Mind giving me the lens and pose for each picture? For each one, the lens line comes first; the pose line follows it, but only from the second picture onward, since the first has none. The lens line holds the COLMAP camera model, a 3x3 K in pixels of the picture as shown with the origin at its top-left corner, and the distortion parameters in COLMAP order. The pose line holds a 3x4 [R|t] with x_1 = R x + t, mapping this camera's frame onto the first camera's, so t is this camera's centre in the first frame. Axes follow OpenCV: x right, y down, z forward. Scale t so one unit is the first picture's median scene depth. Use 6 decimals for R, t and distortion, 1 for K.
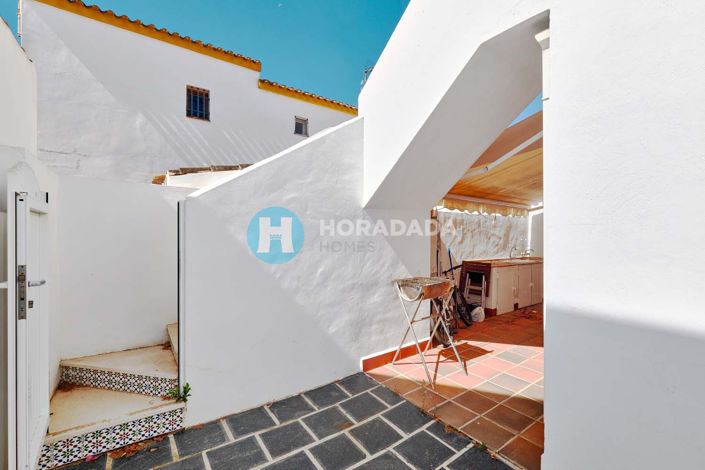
lens RADIAL K [[307.5, 0, 350.4], [0, 307.5, 236.4], [0, 0, 1]] dist [-0.000290, -0.000235]
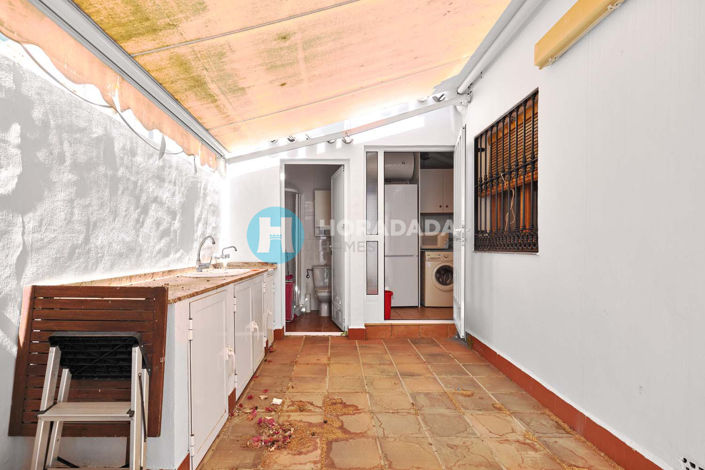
lens RADIAL K [[346.7, 0, 332.3], [0, 346.7, 253.9], [0, 0, 1]] dist [0.004156, 0.000219]
pose [[0.576875, -0.030044, 0.816279, 0.275544], [0.018142, 0.999548, 0.023968, 0.051403], [-0.816631, 0.000983, 0.577160, 0.652117]]
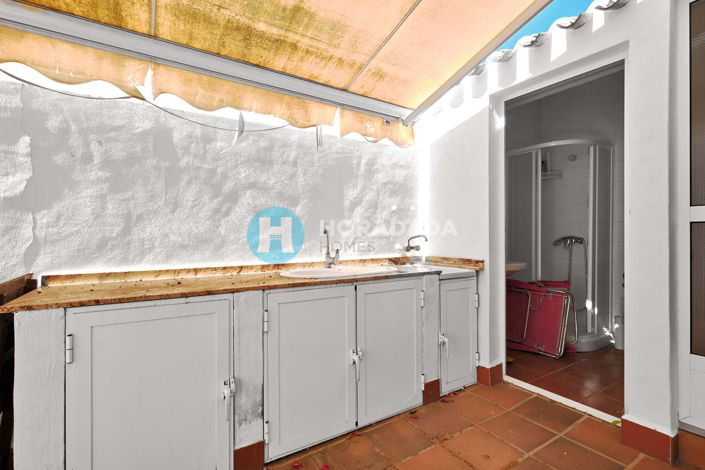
lens RADIAL K [[334.1, 0, 349.7], [0, 334.1, 235.6], [0, 0, 1]] dist [0.002643, -0.000146]
pose [[0.998488, -0.019173, -0.051525, 0.608383], [0.018704, 0.999779, -0.009569, 0.052239], [0.051697, 0.008591, 0.998626, 0.707486]]
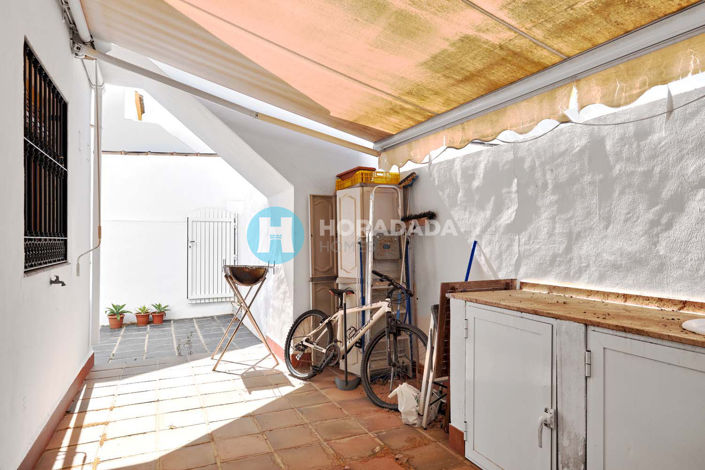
lens RADIAL K [[431.0, 0, 348.4], [0, 431.0, 240.5], [0, 0, 1]] dist [0.004606, 0.001122]
pose [[-0.190573, -0.017463, -0.981518, 0.829337], [-0.015846, 0.999766, -0.014711, 0.043403], [0.981545, 0.012749, -0.190805, 0.867459]]
